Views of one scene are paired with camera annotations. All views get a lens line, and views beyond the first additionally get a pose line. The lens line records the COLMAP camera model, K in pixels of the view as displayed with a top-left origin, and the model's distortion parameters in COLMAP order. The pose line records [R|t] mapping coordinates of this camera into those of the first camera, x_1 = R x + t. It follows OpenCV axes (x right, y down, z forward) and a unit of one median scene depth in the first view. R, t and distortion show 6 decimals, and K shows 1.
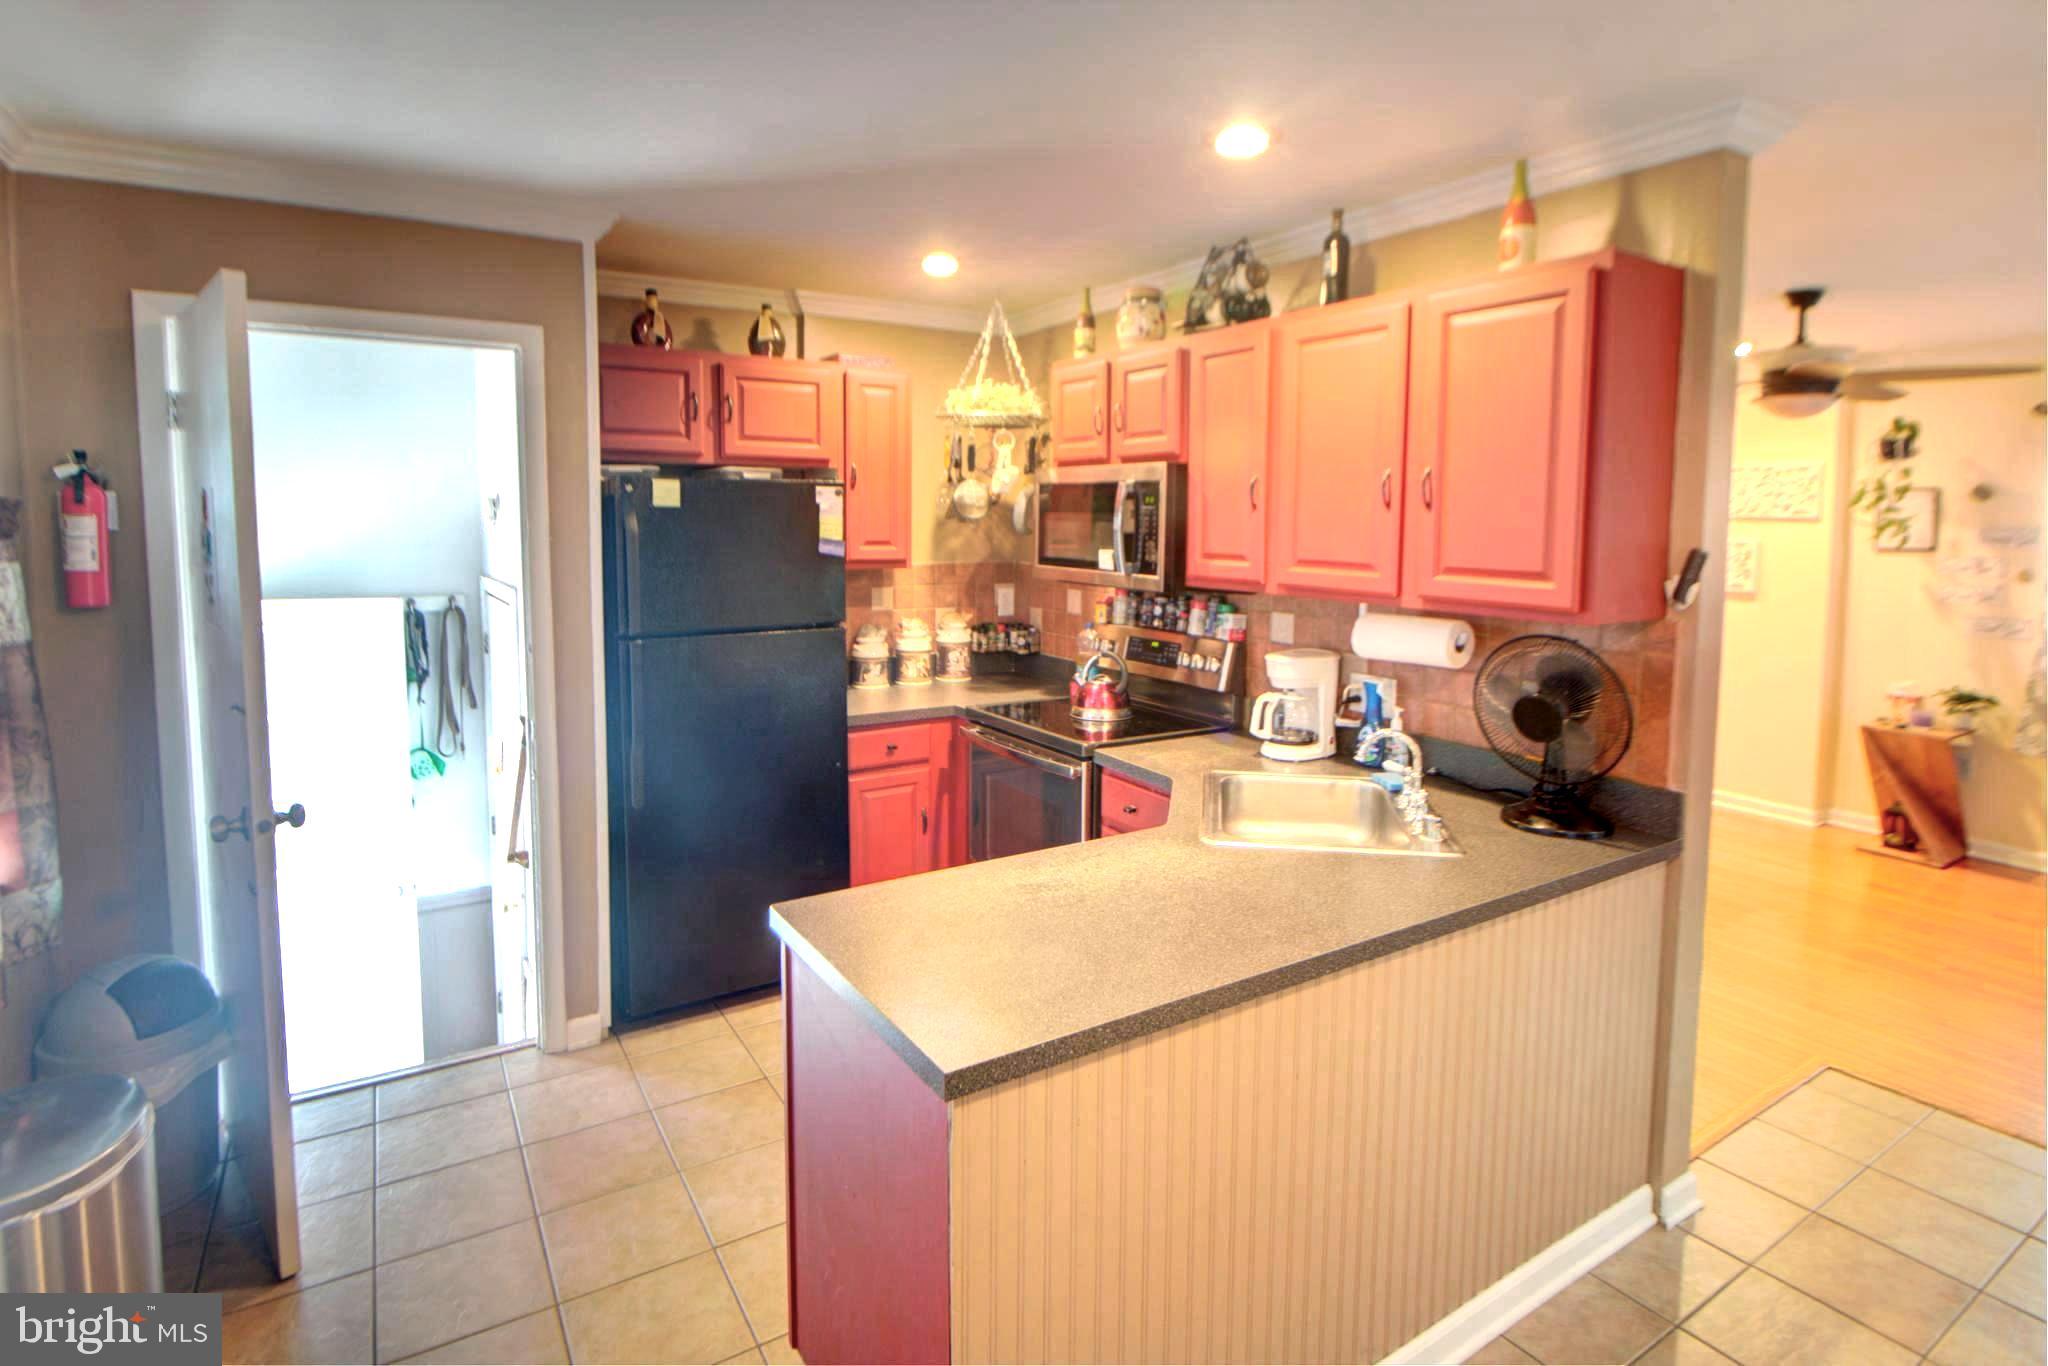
lens RADIAL K [[1052.8, 0, 1039.5], [0, 1052.8, 601.6], [0, 0, 1]] dist [0.028721, -0.029062]
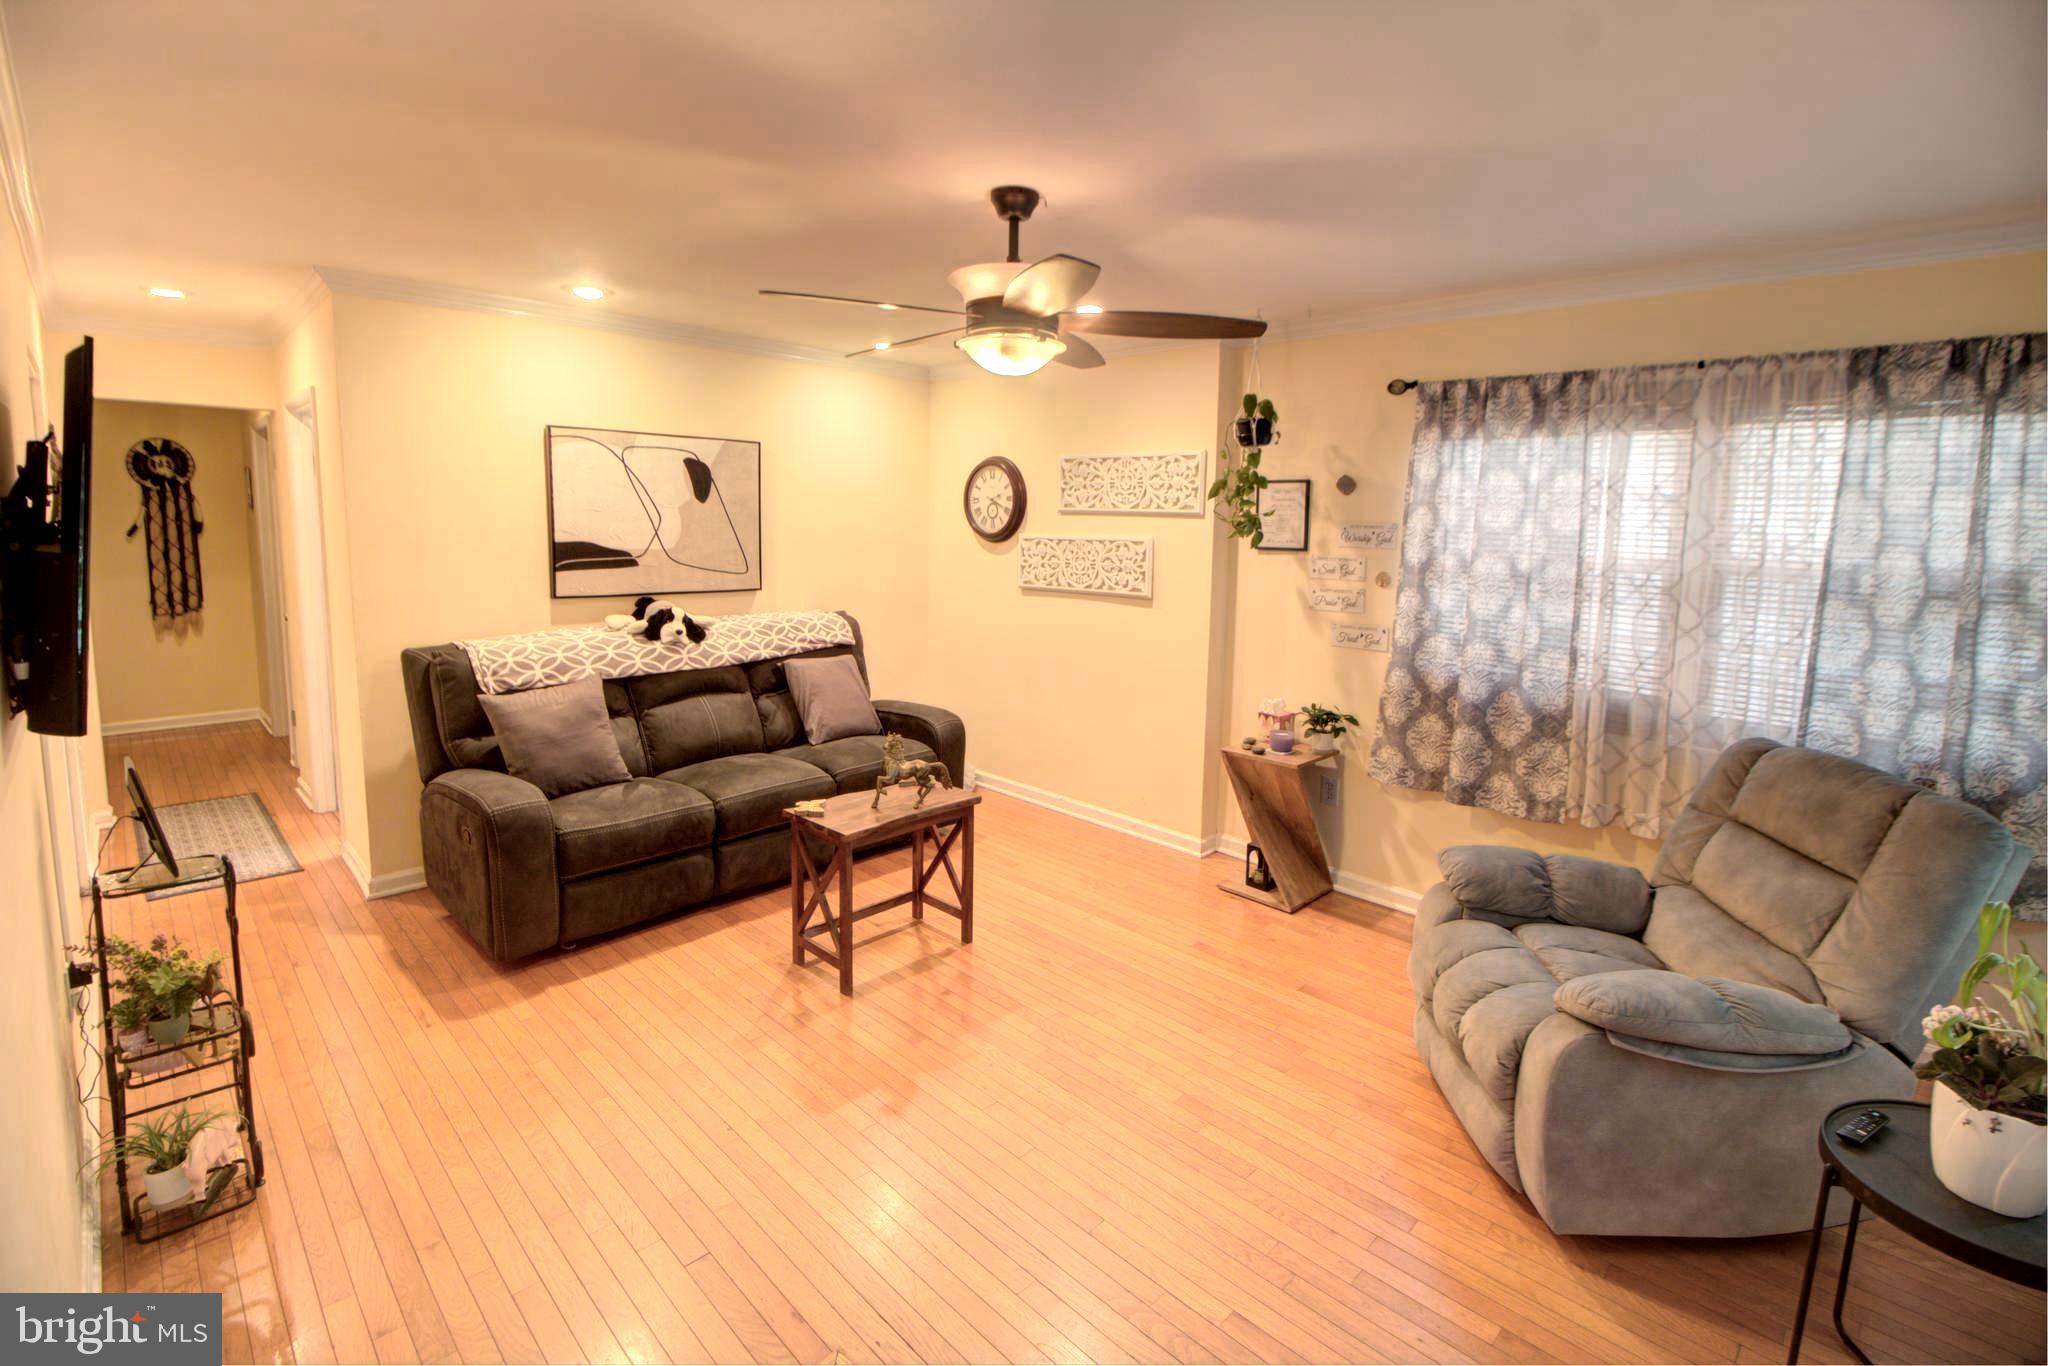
lens RADIAL K [[938.3, 0, 1024.4], [0, 938.3, 630.6], [0, 0, 1]] dist [0.012173, -0.015523]
pose [[0.977065, -0.016434, 0.212307, 0.728131], [0.007379, 0.999032, 0.043370, -0.027793], [-0.212814, -0.040808, 0.976240, 0.452918]]
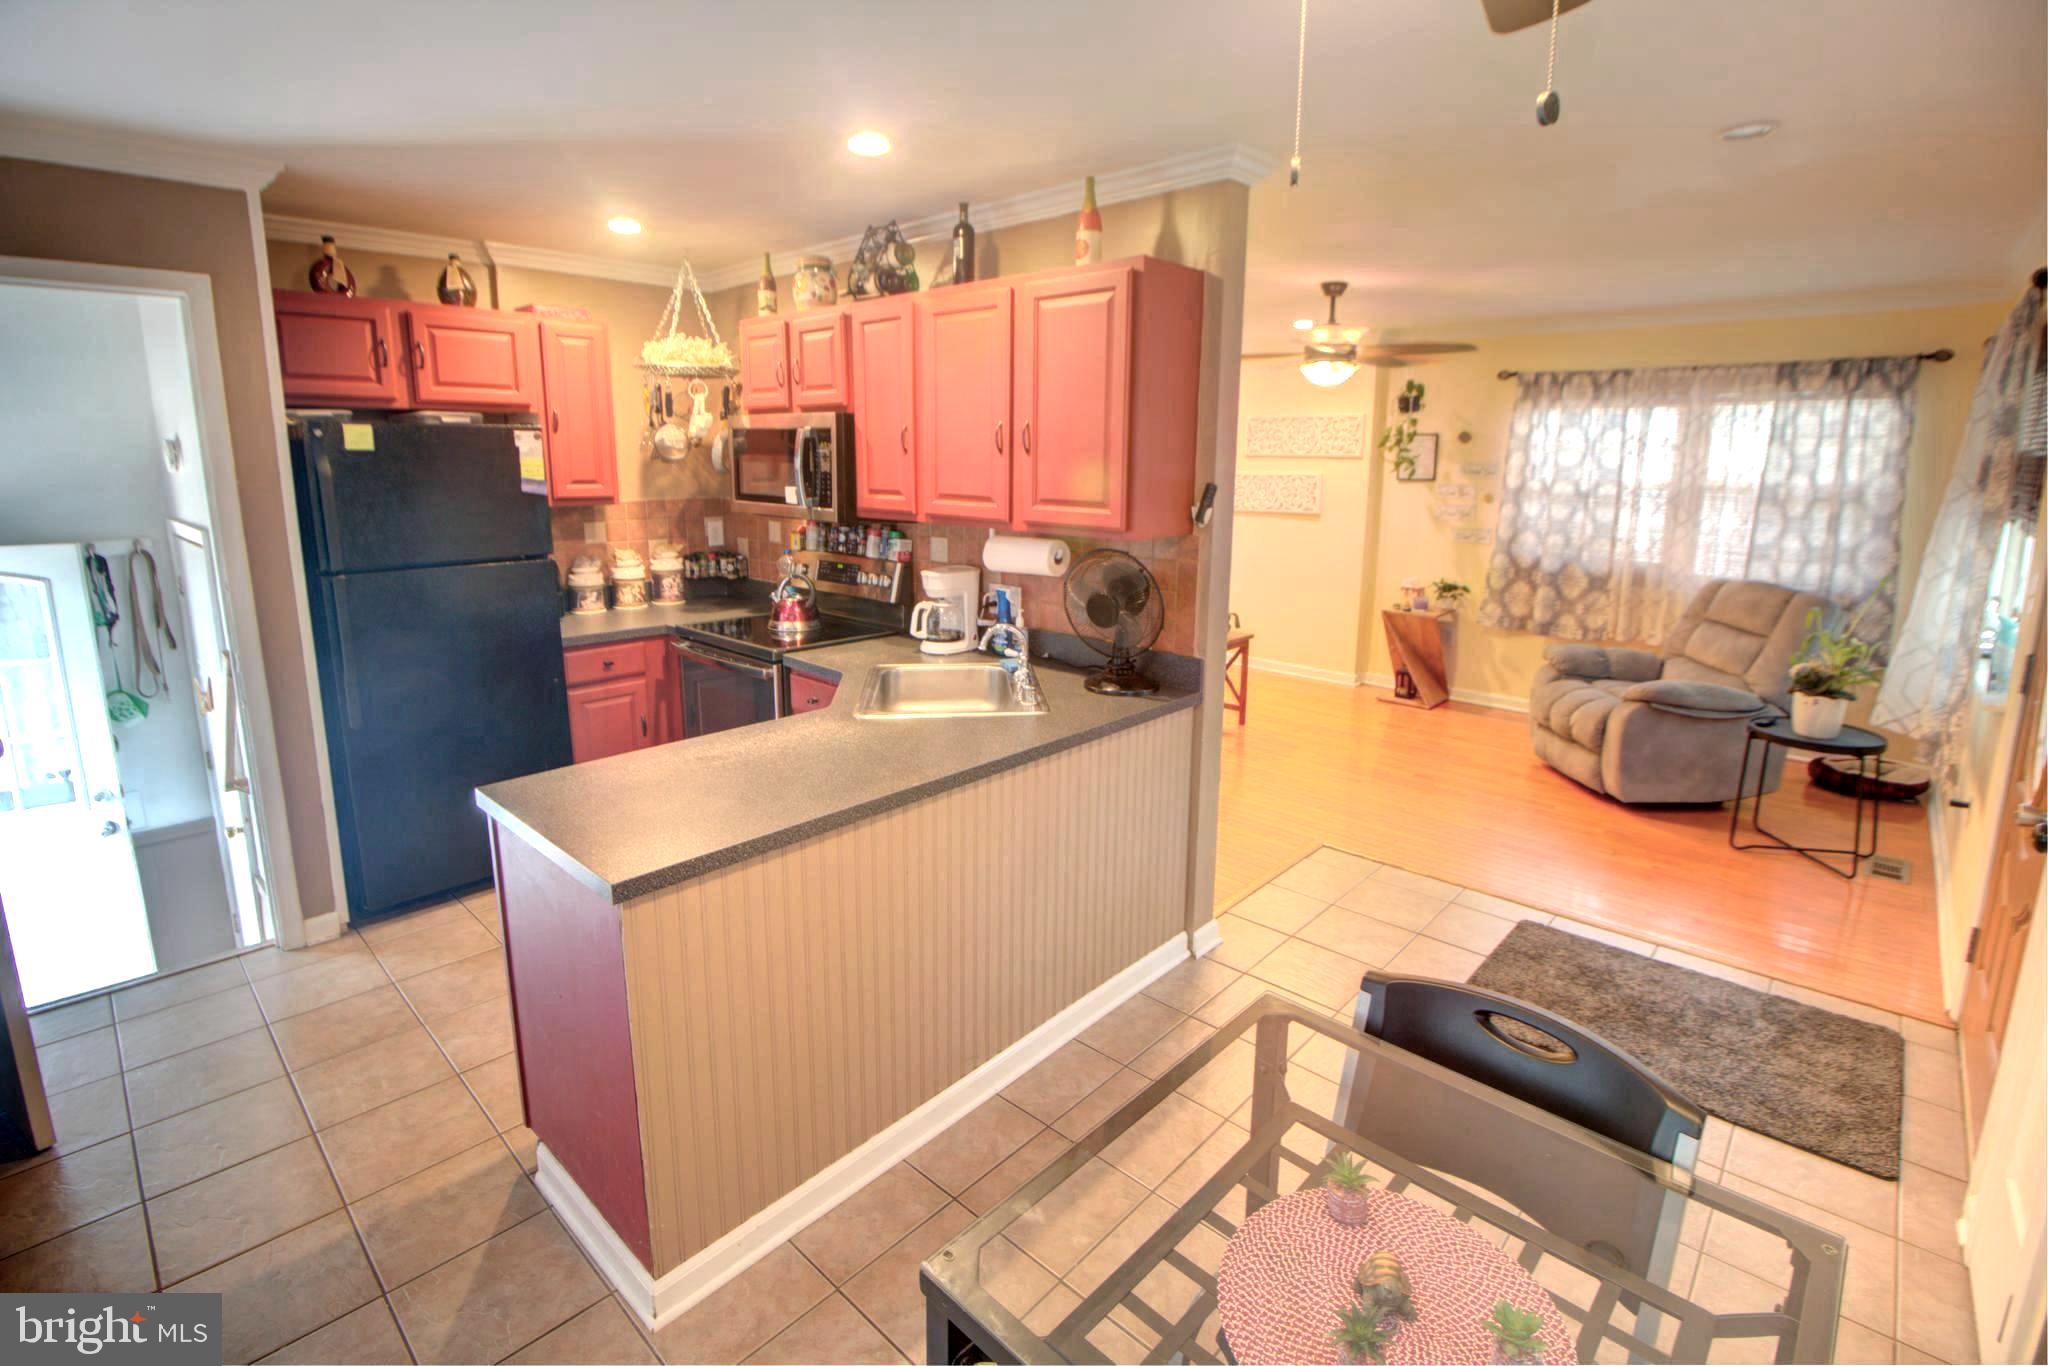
lens RADIAL K [[938.3, 0, 1024.4], [0, 938.3, 630.6], [0, 0, 1]] dist [0.012173, -0.015523]
pose [[0.968924, -0.047372, 0.242778, 0.052263], [0.021408, 0.993867, 0.108486, 0.002275], [-0.246429, -0.099918, 0.963997, -0.090198]]
